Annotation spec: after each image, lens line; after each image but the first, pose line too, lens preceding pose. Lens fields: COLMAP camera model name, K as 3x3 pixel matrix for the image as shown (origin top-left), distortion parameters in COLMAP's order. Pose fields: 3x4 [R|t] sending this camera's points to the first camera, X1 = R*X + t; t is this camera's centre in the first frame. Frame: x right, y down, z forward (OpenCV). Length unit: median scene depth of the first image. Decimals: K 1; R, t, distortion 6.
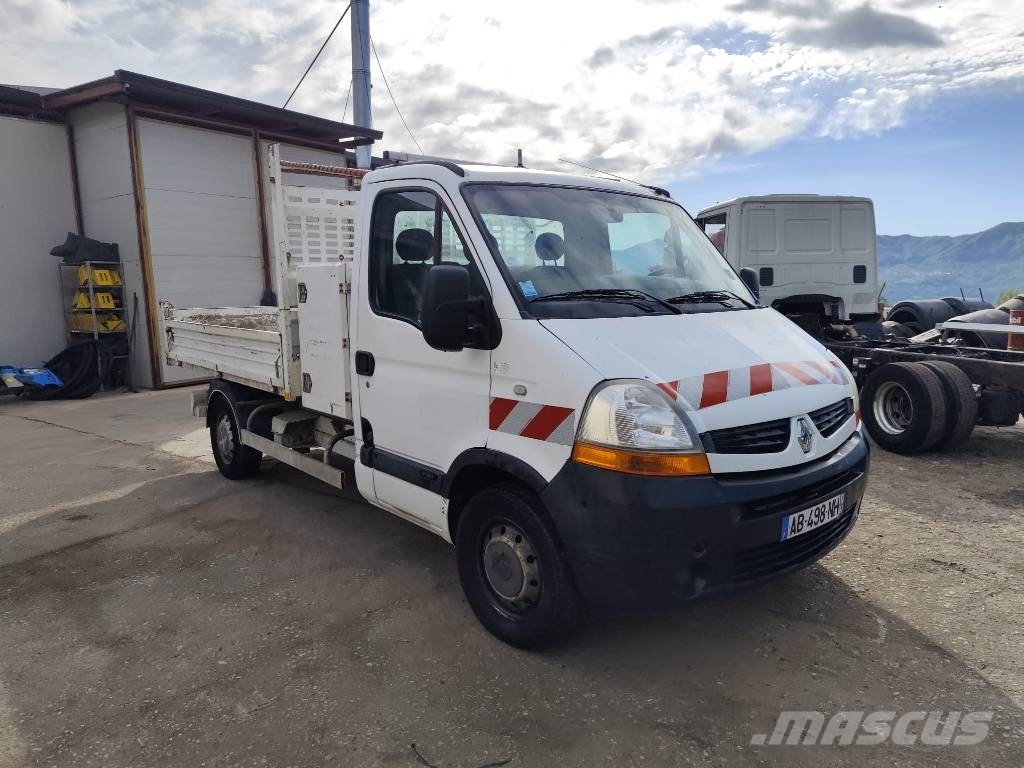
lens RADIAL K [[693.3, 0, 517.9], [0, 693.3, 377.6], [0, 0, 1]] dist [0.040933, -0.038032]
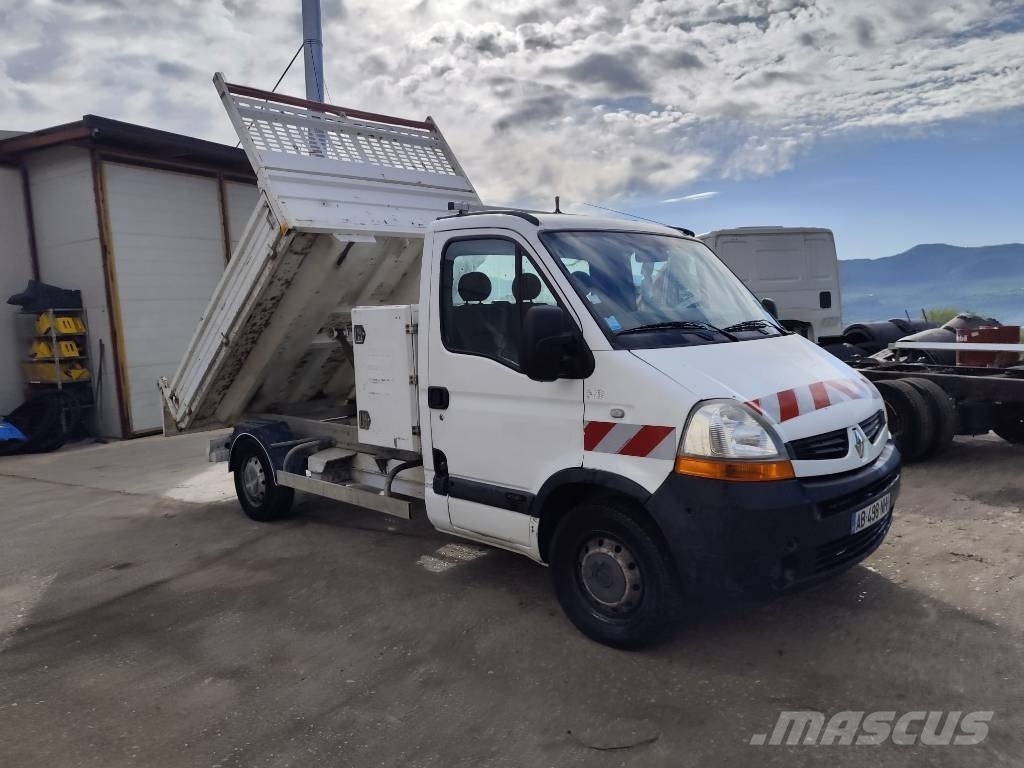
lens RADIAL K [[713.7, 0, 518.9], [0, 713.7, 372.9], [0, 0, 1]] dist [0.041805, -0.037894]
pose [[0.995348, -0.037150, 0.088894, -0.196937], [0.042058, 0.997656, -0.053984, 0.006470], [-0.086680, 0.057471, 0.994577, -0.109265]]
